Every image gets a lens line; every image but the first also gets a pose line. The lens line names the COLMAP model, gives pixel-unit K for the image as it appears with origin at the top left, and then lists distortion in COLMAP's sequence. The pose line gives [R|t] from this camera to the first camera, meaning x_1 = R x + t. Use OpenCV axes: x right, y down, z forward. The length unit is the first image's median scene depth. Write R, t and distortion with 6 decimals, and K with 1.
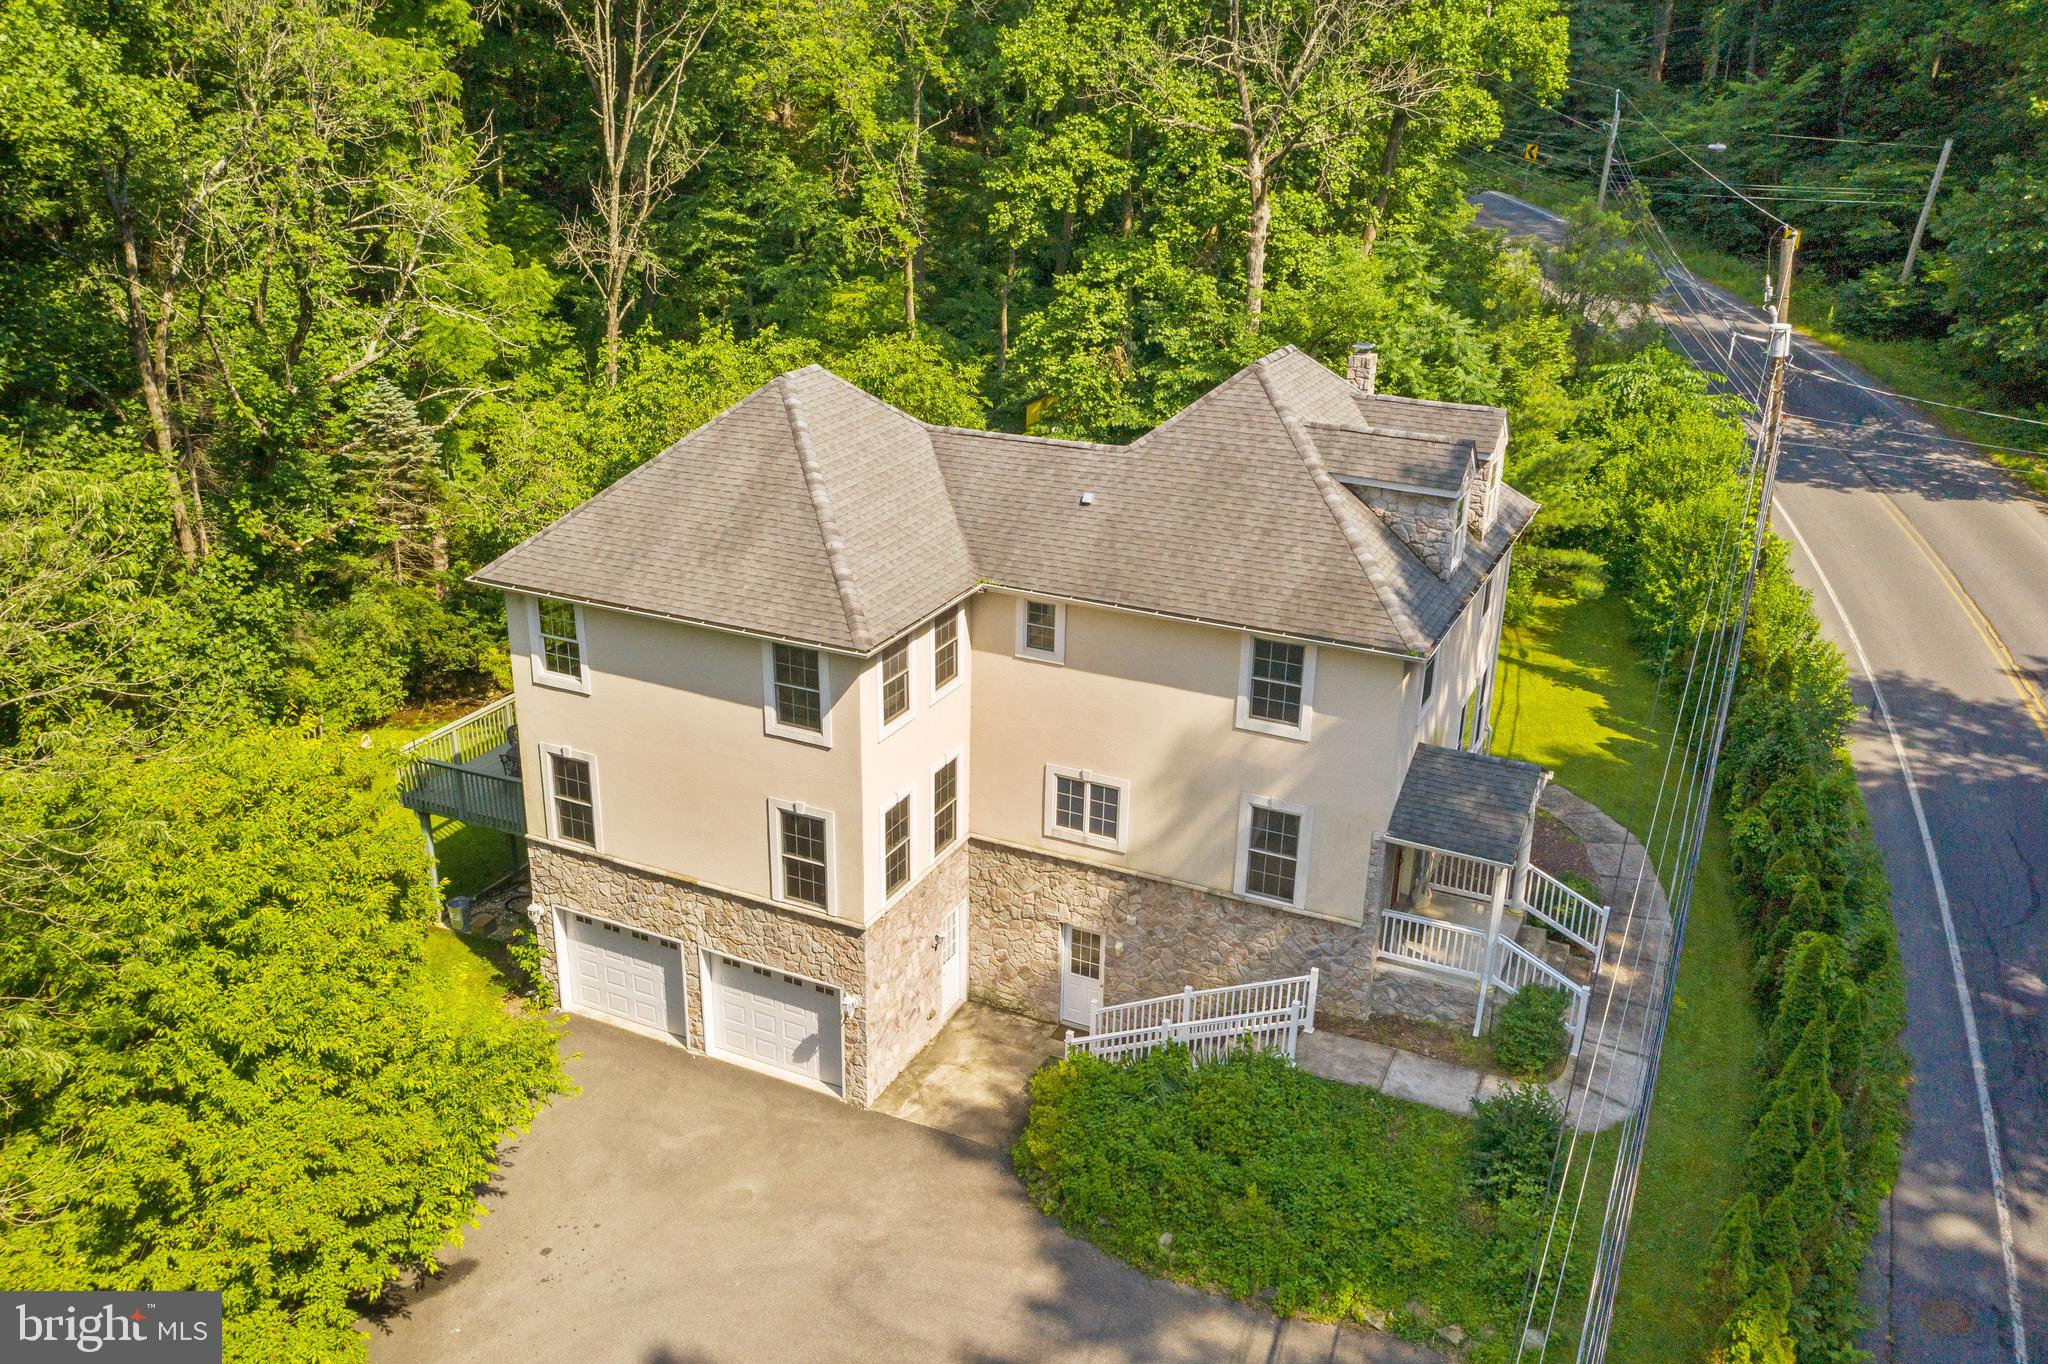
lens RADIAL K [[1628.1, 0, 1024.1], [0, 1628.1, 669.8], [0, 0, 1]] dist [-0.027002, 0.012312]
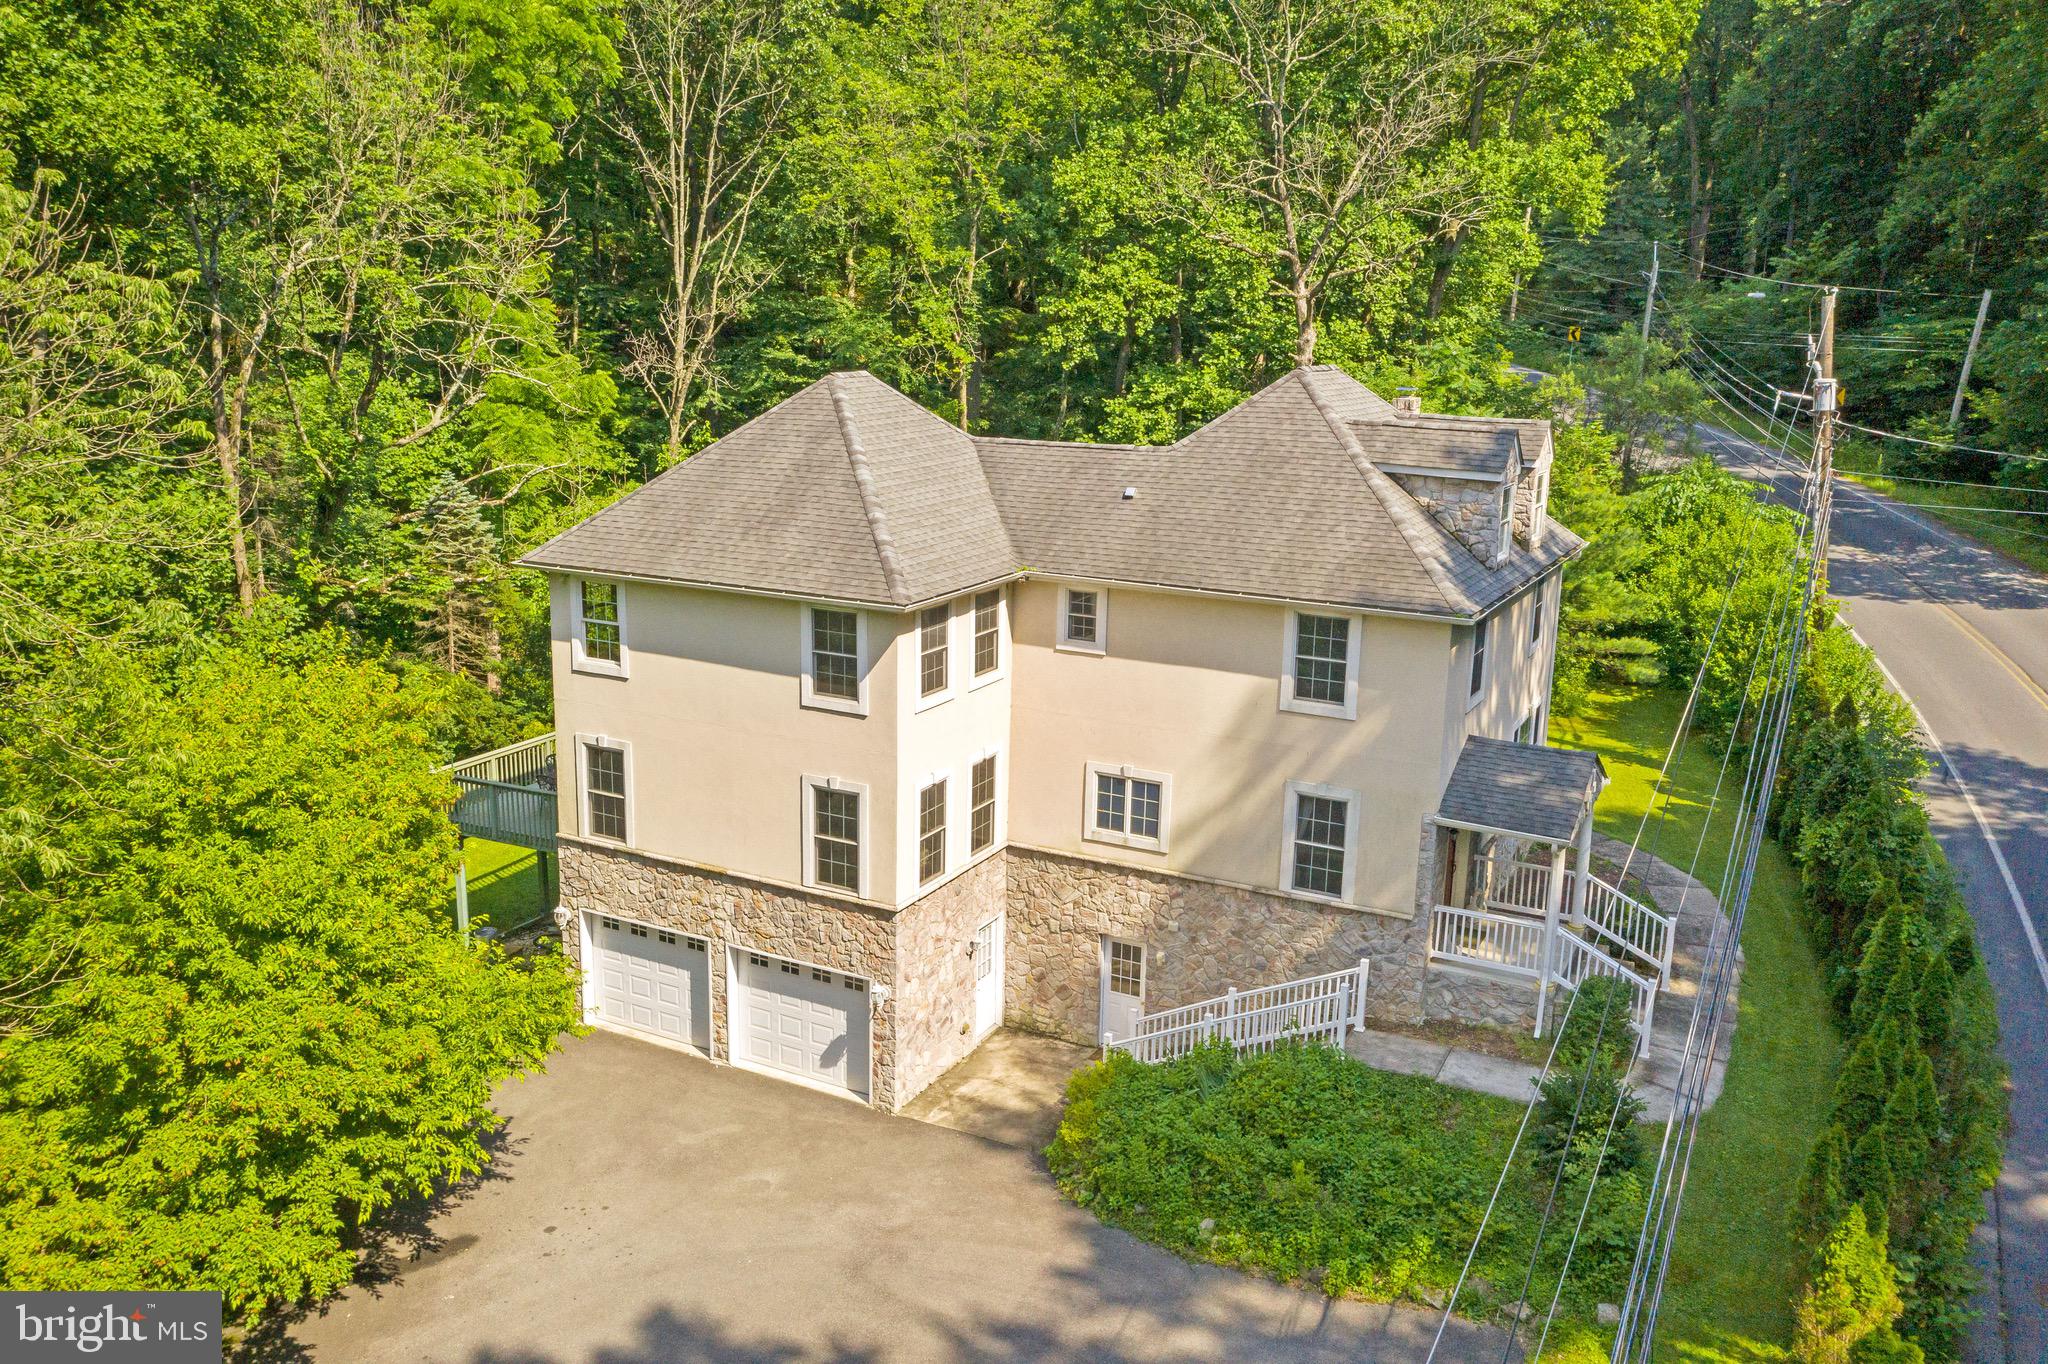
lens RADIAL K [[1628.1, 0, 1023.9], [0, 1628.1, 668.0], [0, 0, 1]] dist [-0.027002, 0.012312]
pose [[0.999363, 0.010693, -0.034036, 0.008728], [-0.015554, 0.989169, -0.145952, 0.147208], [0.032106, 0.146389, 0.988706, 0.022578]]
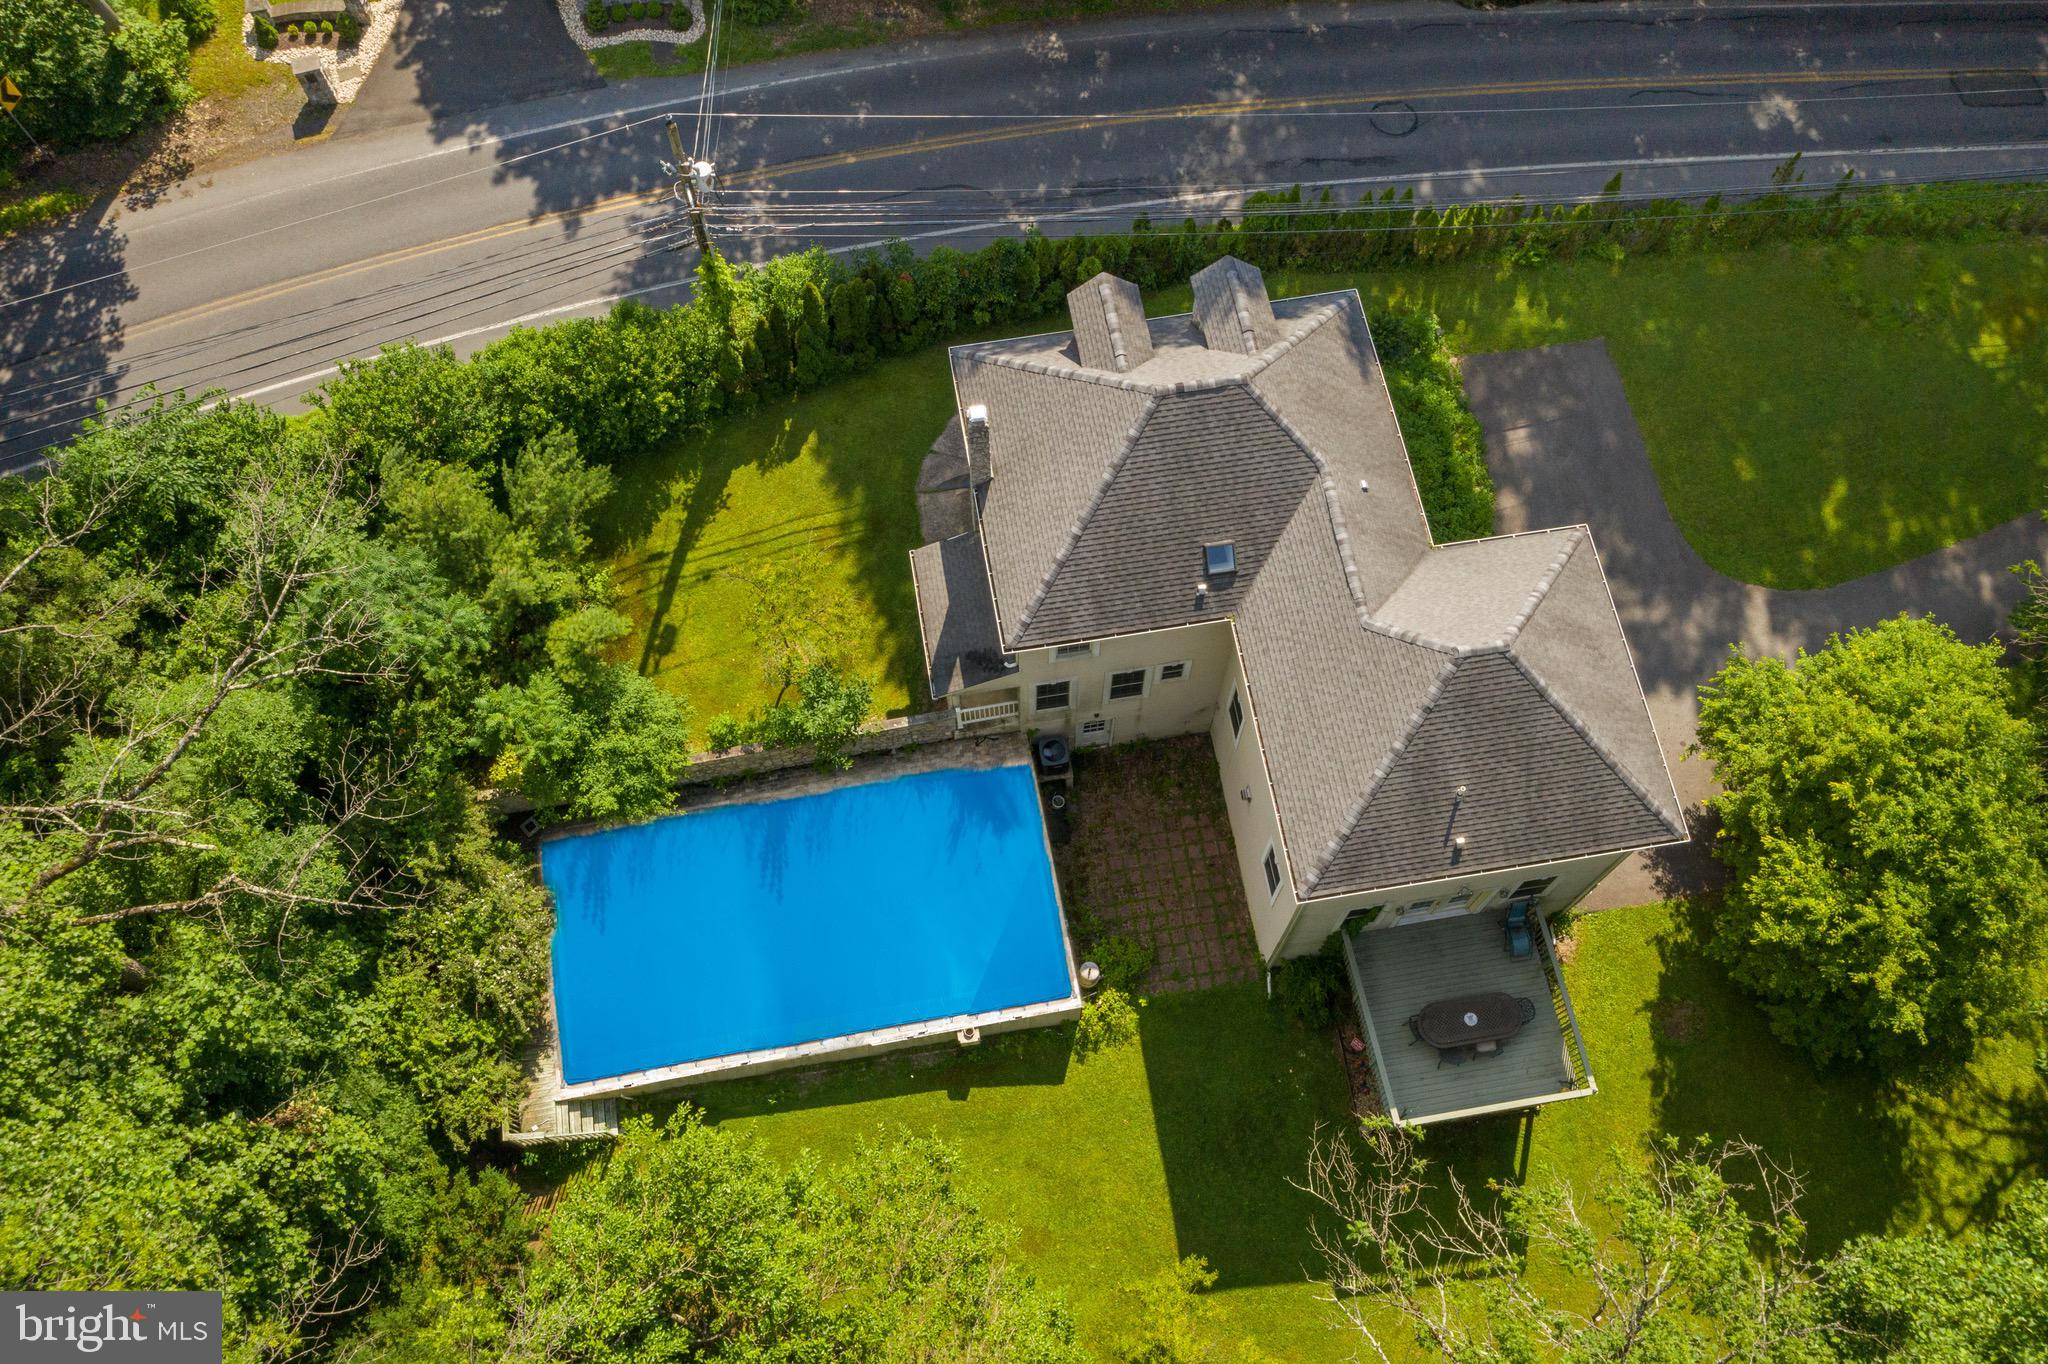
lens RADIAL K [[1628.1, 0, 1021.6], [0, 1628.1, 672.6], [0, 0, 1]] dist [-0.027002, 0.012312]
pose [[-0.569221, -0.760769, 0.311798, -0.332851], [0.293750, 0.166021, 0.941354, -1.419238], [-0.767918, 0.627430, 0.128973, 1.116131]]
